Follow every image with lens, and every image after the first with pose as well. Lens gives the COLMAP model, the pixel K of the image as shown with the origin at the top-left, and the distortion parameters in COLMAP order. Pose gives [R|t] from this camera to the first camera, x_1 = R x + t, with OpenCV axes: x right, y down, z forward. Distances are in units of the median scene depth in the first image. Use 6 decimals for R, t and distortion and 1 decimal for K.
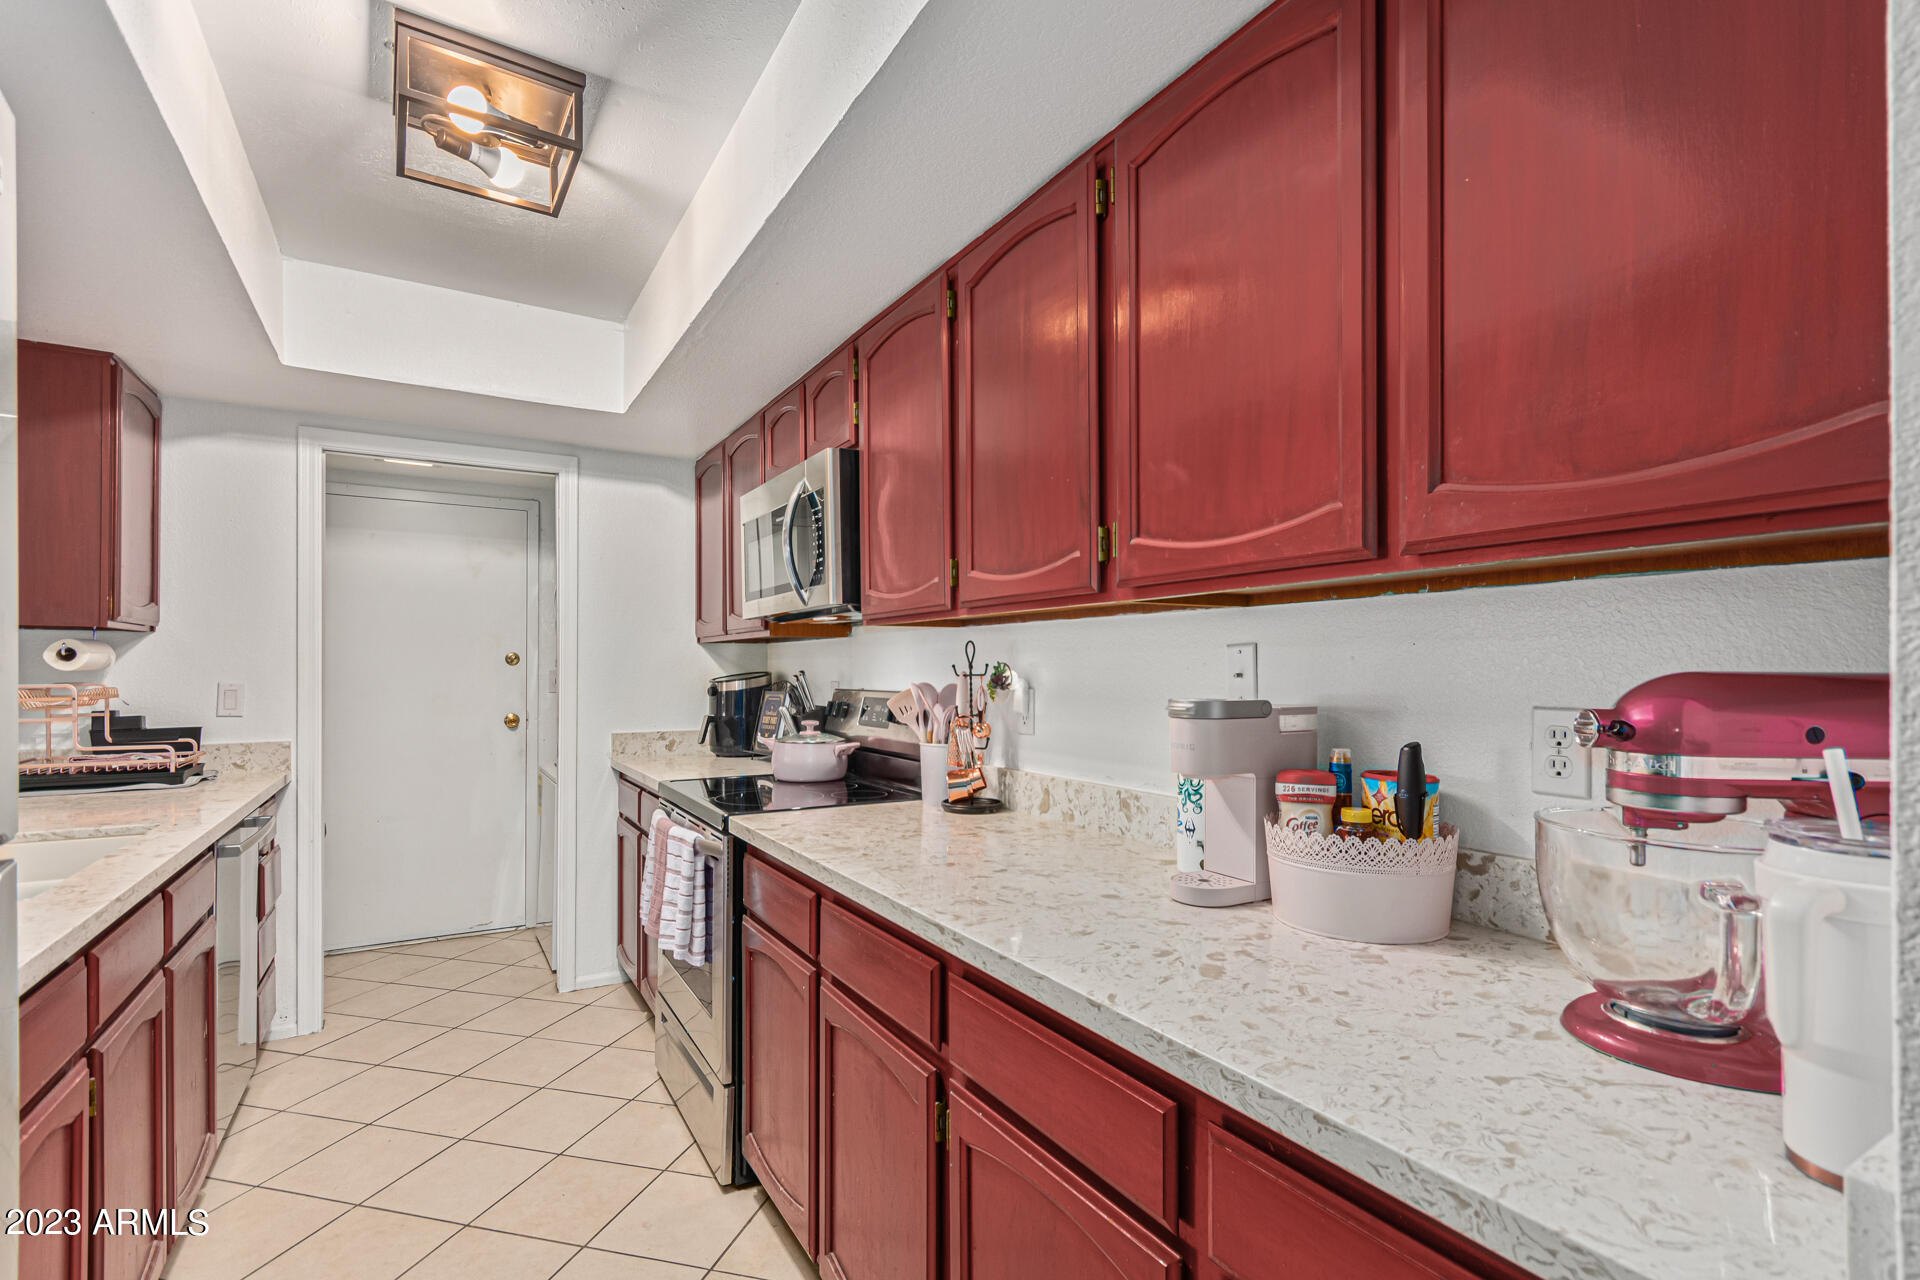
lens RADIAL K [[890.2, 0, 975.6], [0, 890.2, 672.7], [0, 0, 1]] dist [-0.000714, -0.000028]
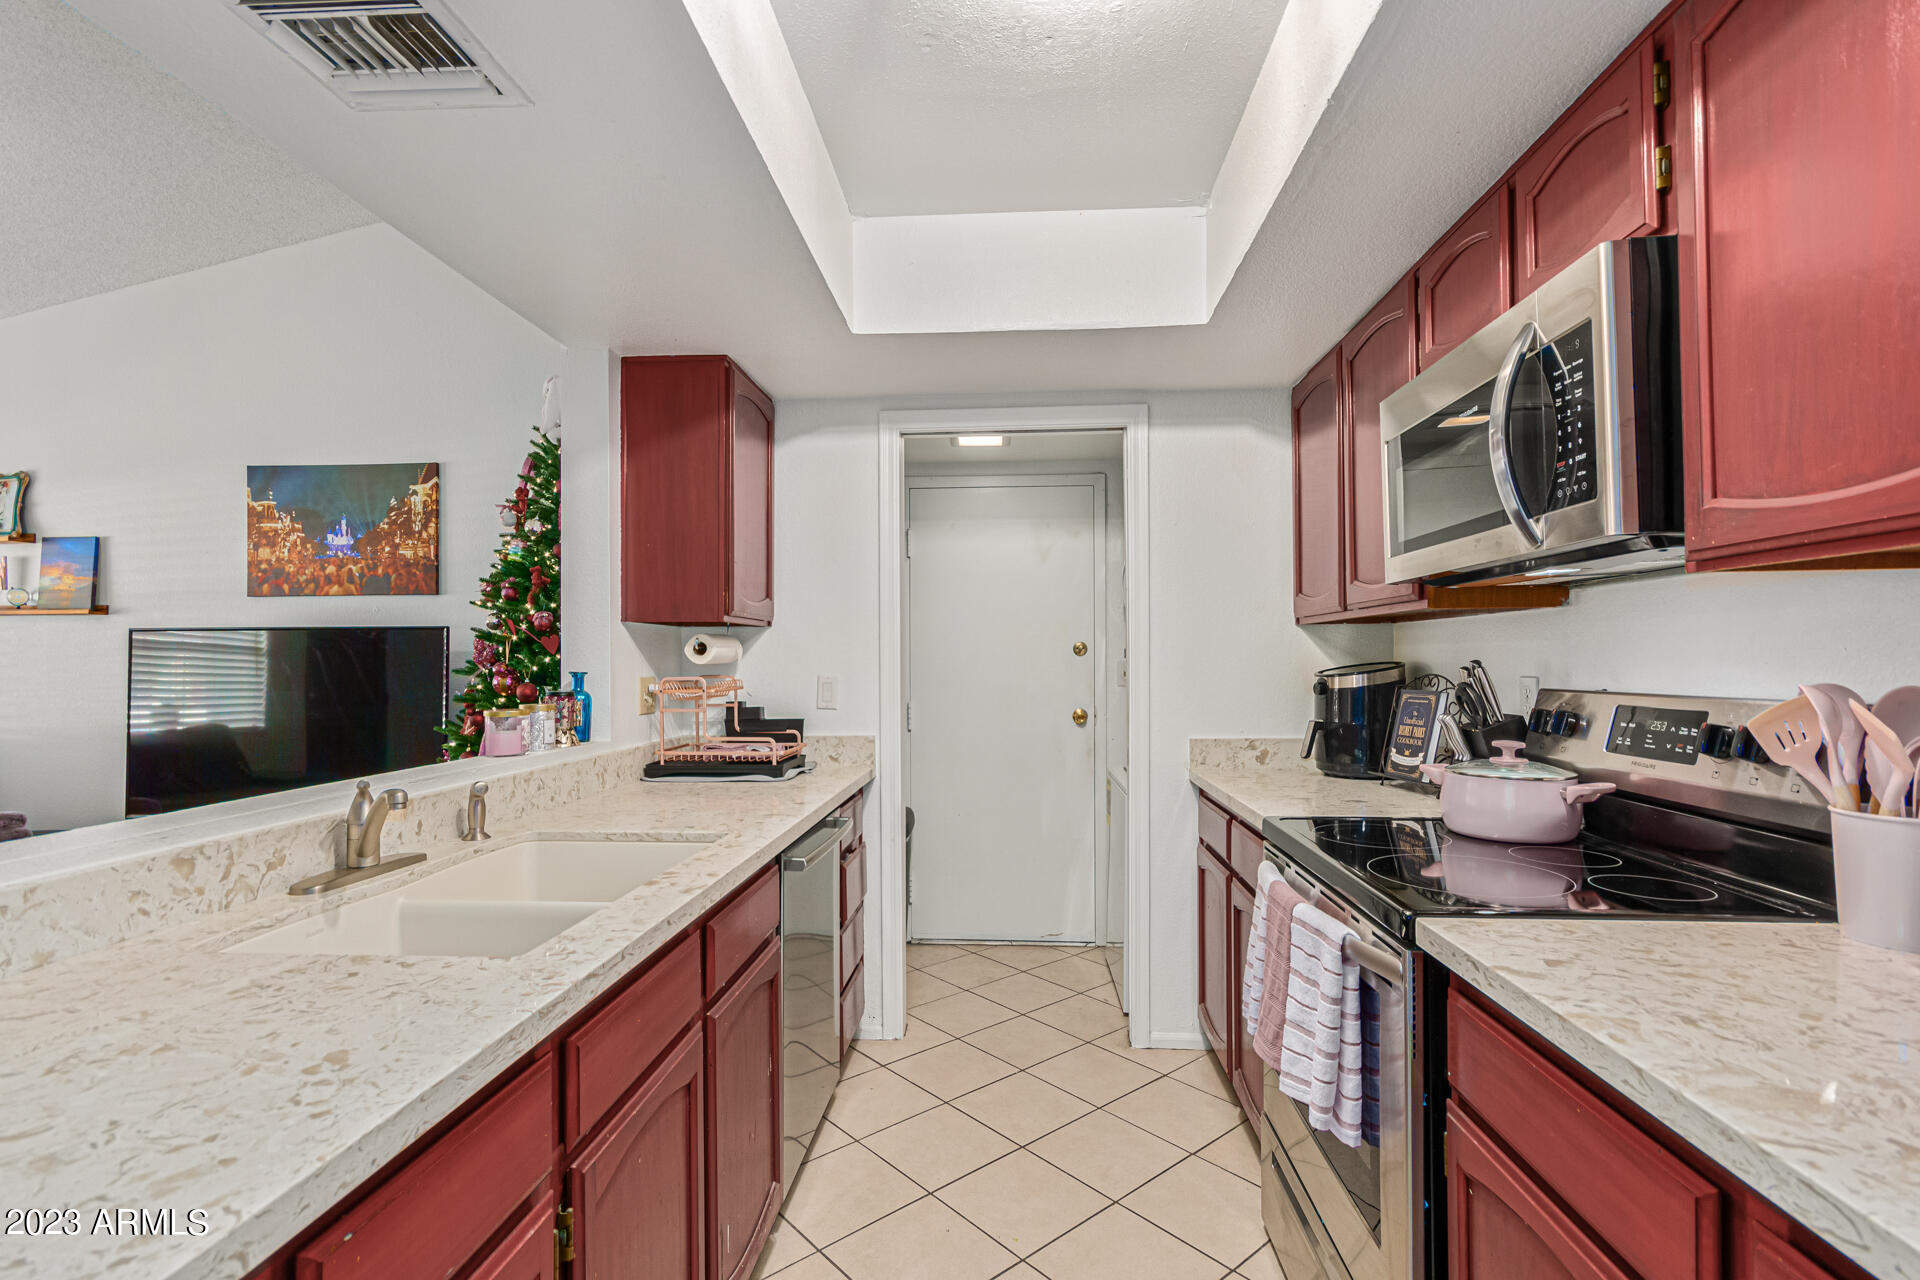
lens RADIAL K [[919.9, 0, 938.8], [0, 919.9, 652.8], [0, 0, 1]] dist [0.016200, -0.000068]
pose [[0.804481, -0.010509, -0.593885, -0.117669], [0.004227, 0.999919, -0.011968, -0.001269], [0.593963, 0.007118, 0.804461, 0.237876]]
